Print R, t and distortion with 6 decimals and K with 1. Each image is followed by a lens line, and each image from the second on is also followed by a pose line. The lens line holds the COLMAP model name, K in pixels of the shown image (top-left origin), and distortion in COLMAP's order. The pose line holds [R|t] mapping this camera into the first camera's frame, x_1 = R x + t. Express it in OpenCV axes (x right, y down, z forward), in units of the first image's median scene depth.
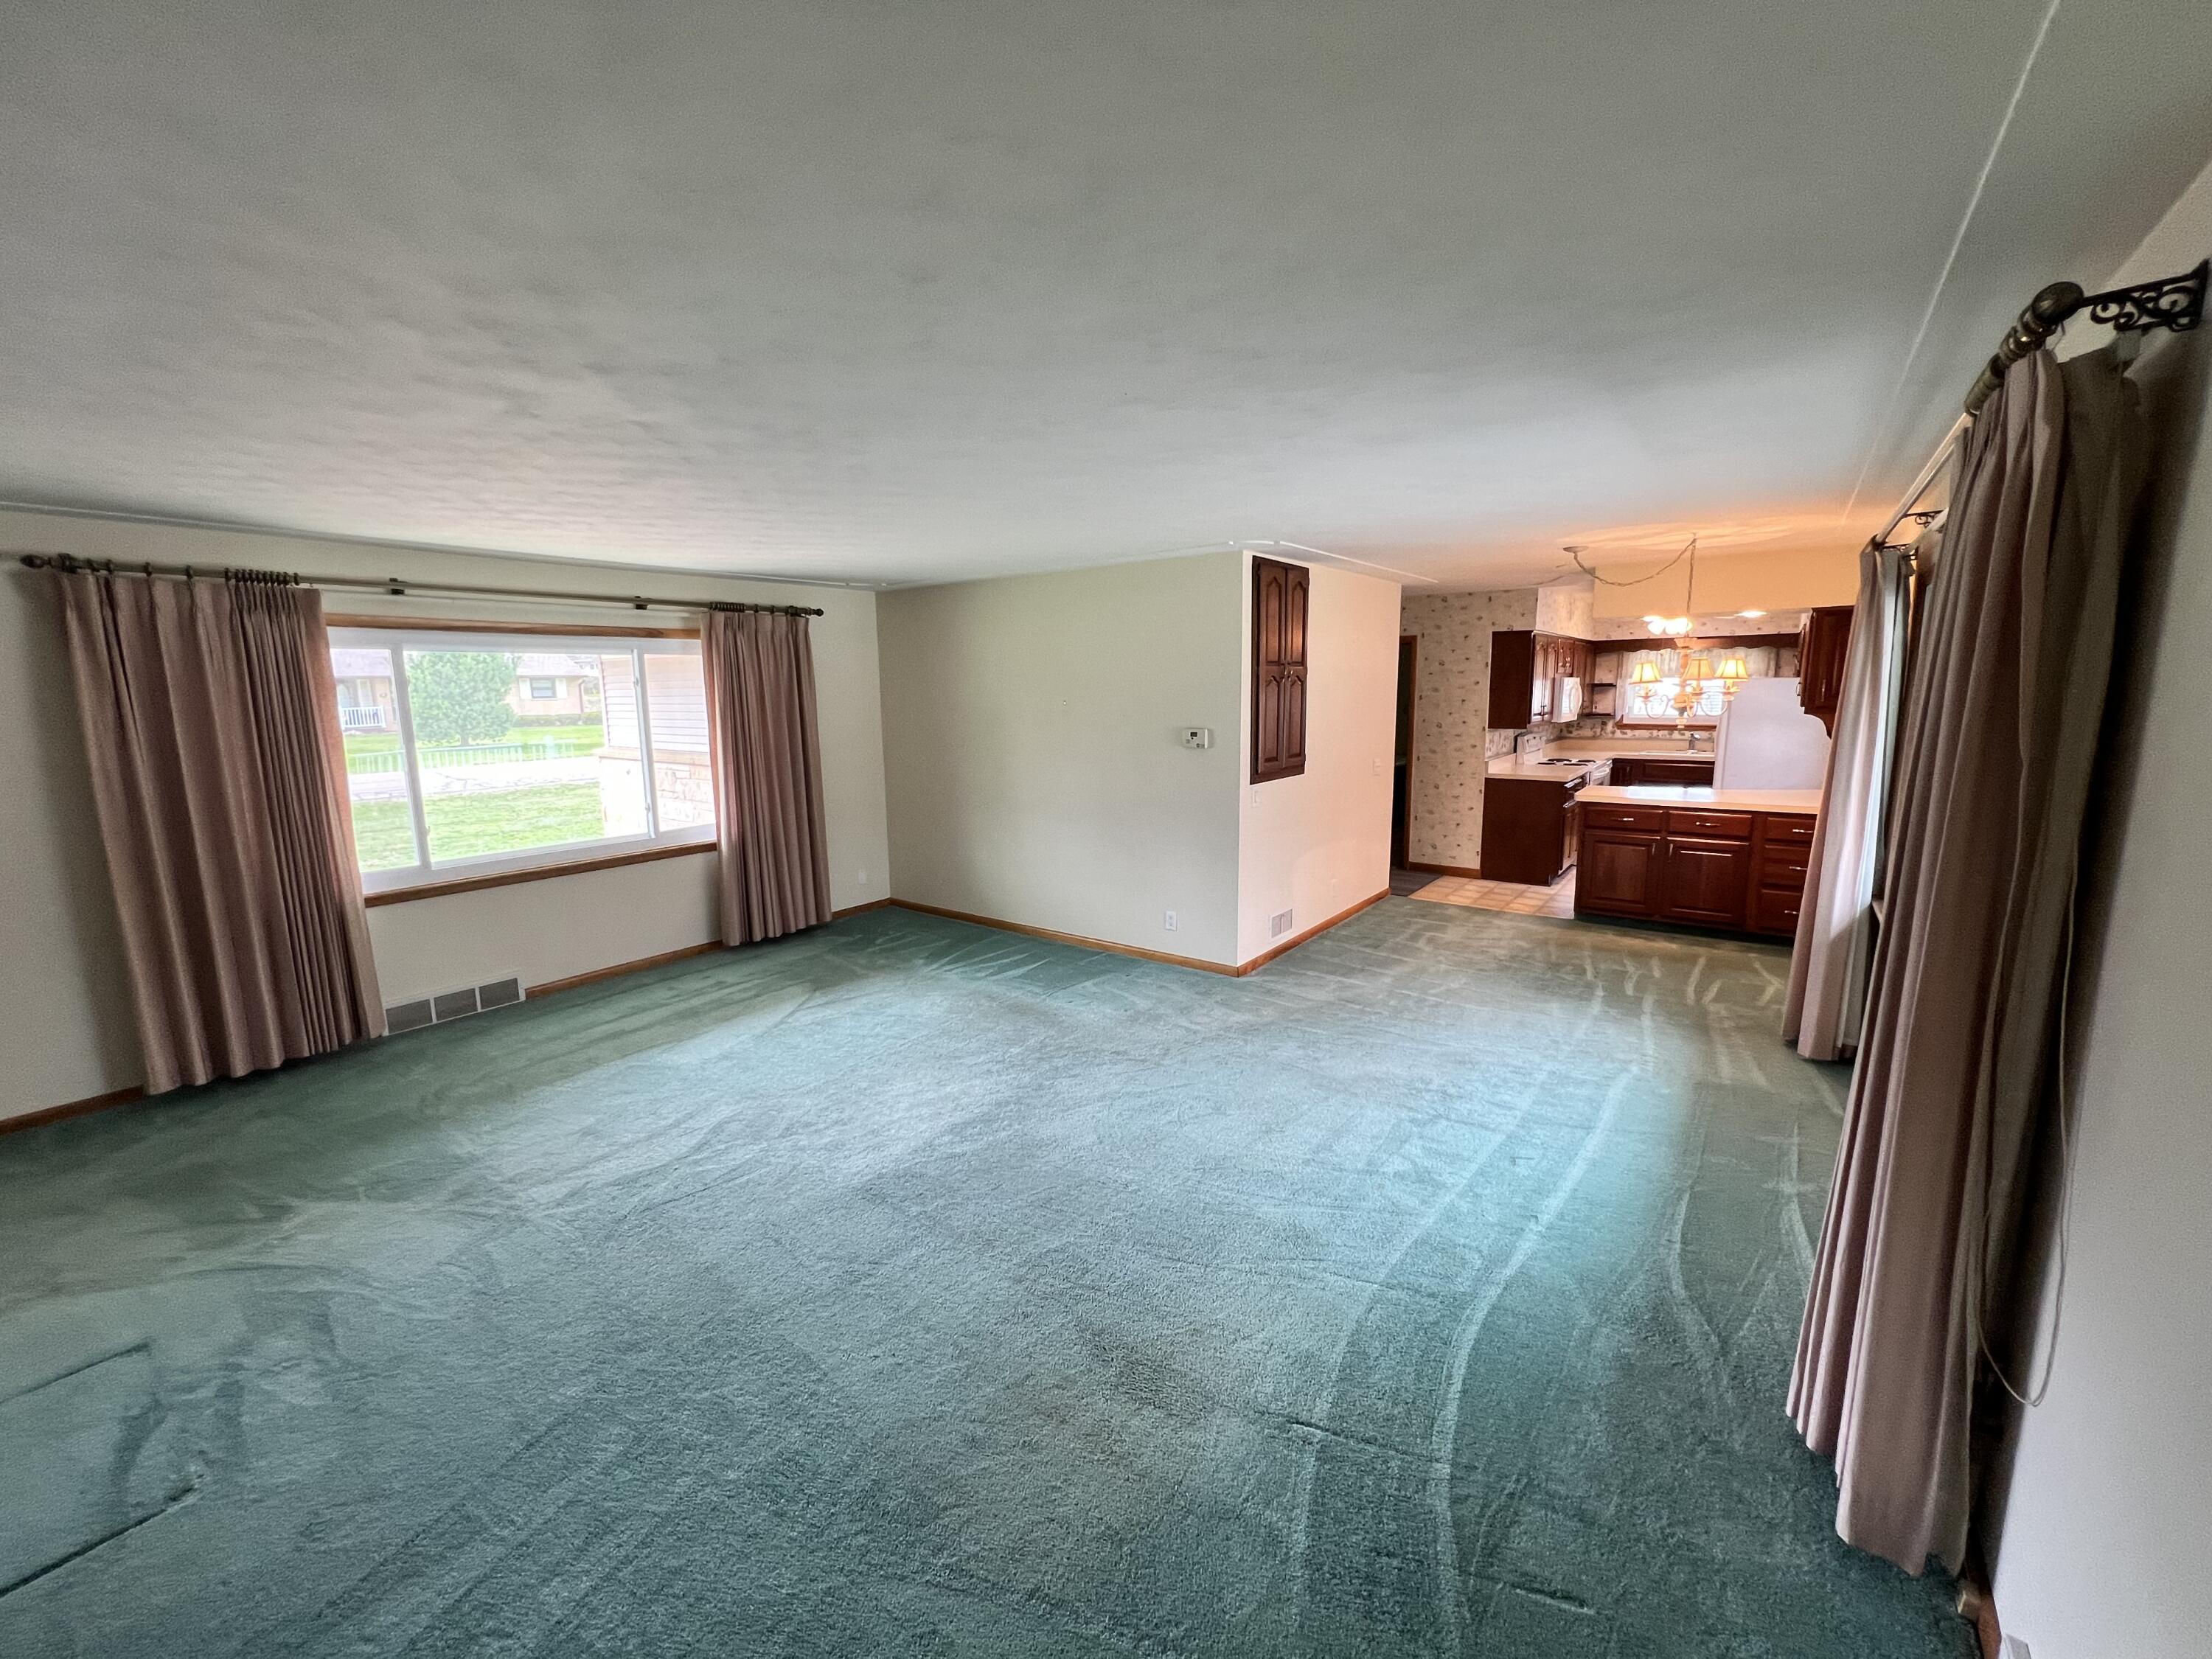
lens RADIAL K [[896.6, 0, 1104.9], [0, 896.6, 832.3], [0, 0, 1]] dist [0.000528, 0.000016]
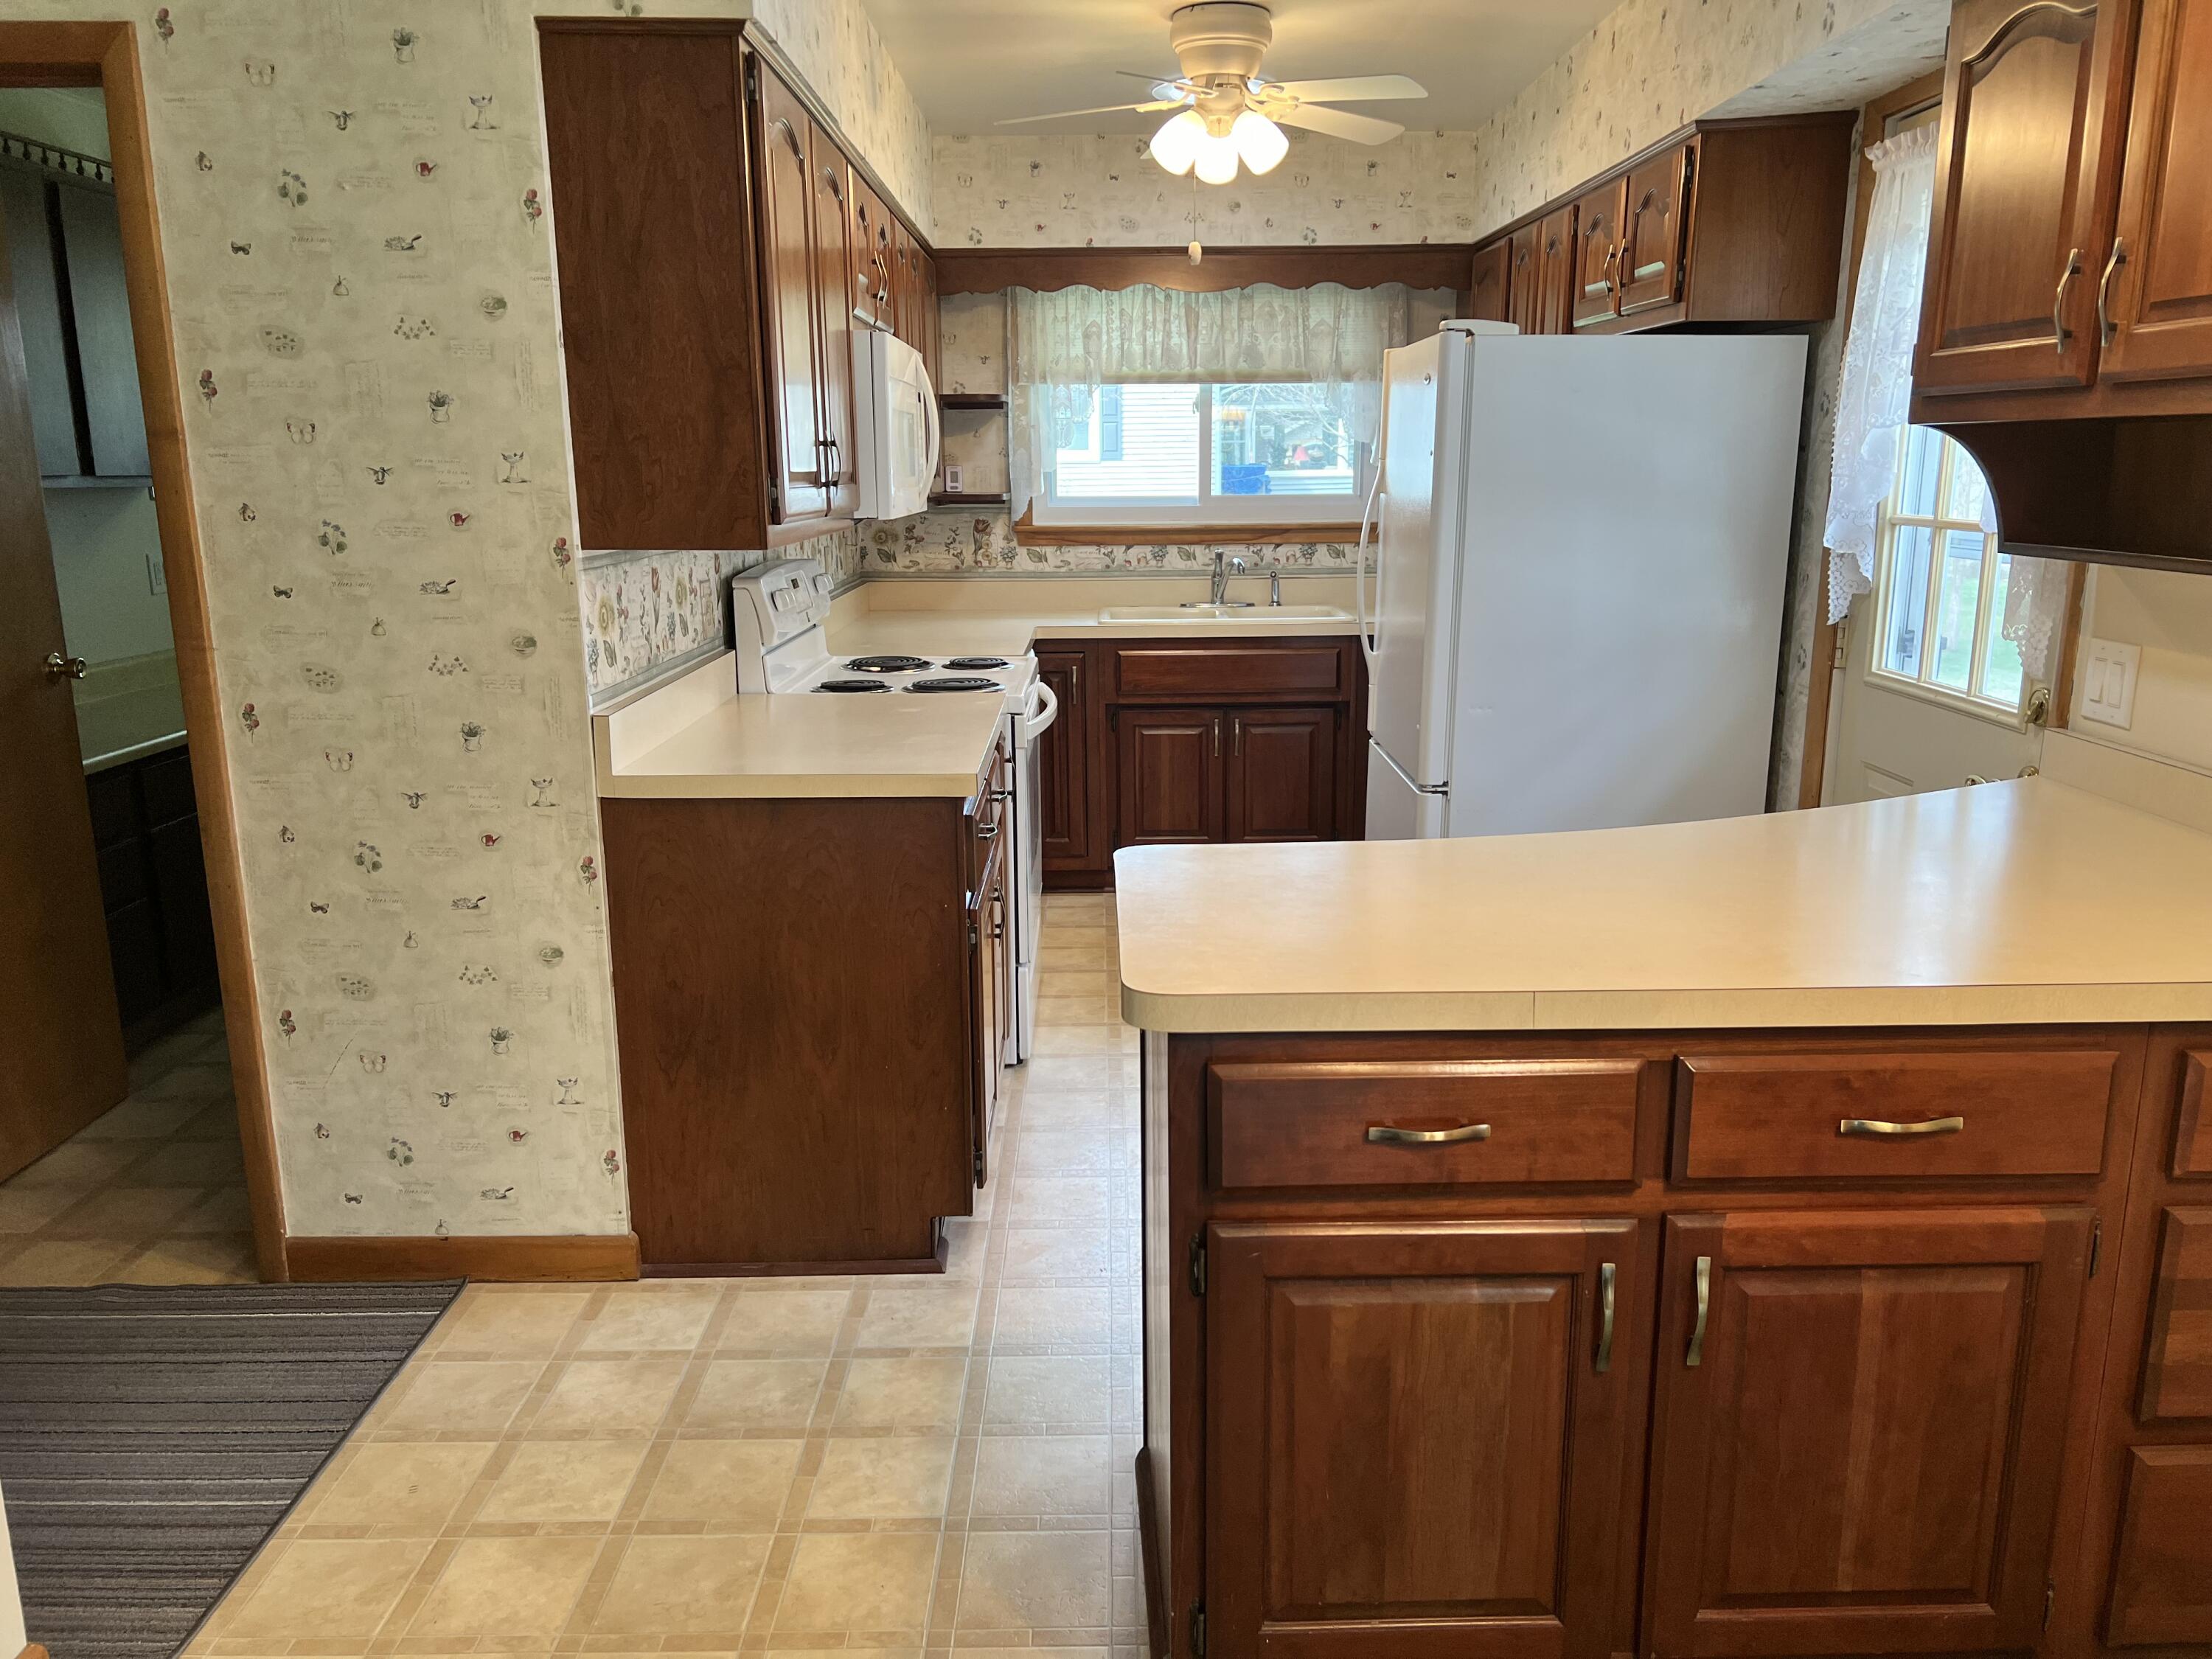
lens RADIAL K [[1671.3, 0, 1106.6], [0, 1671.3, 834.9], [0, 0, 1]] dist [0.031583, 0.000471]
pose [[0.798415, -0.122571, 0.589500, 0.263369], [0.092945, 0.992415, 0.080463, -0.065148], [-0.594891, -0.009452, 0.803751, 0.569124]]
